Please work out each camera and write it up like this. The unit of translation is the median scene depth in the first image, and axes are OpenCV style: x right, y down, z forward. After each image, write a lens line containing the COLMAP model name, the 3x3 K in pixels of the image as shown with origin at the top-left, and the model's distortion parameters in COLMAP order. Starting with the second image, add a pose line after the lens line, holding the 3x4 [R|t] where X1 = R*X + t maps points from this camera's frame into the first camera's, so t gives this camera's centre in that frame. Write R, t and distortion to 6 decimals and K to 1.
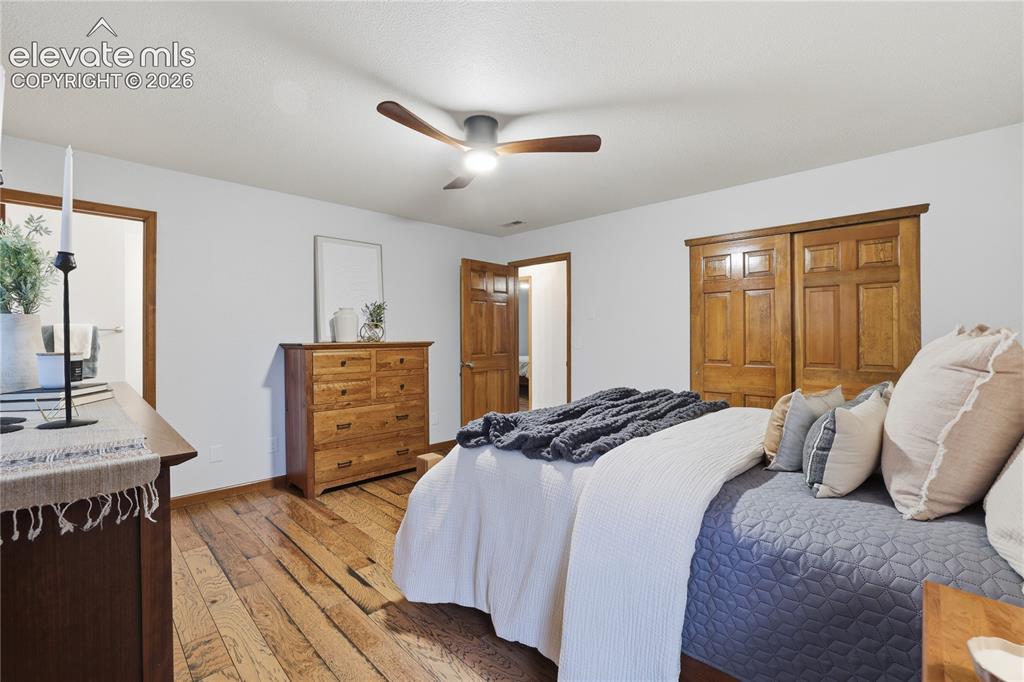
lens RADIAL K [[445.8, 0, 513.1], [0, 445.8, 334.5], [0, 0, 1]] dist [-0.015366, 0.001423]
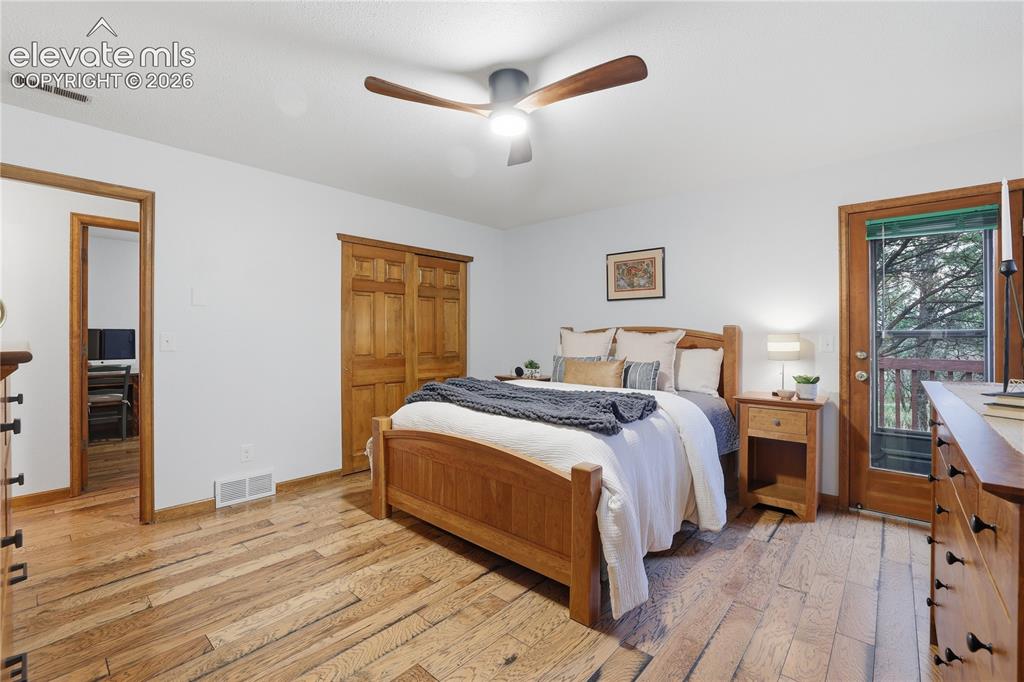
lens RADIAL K [[445.8, 0, 513.2], [0, 445.8, 336.0], [0, 0, 1]] dist [-0.015366, 0.001423]
pose [[-0.069399, 0.000408, 0.997589, -0.699024], [0.005580, 0.999984, -0.000021, 0.014800], [-0.997573, 0.005566, -0.069400, 0.805598]]
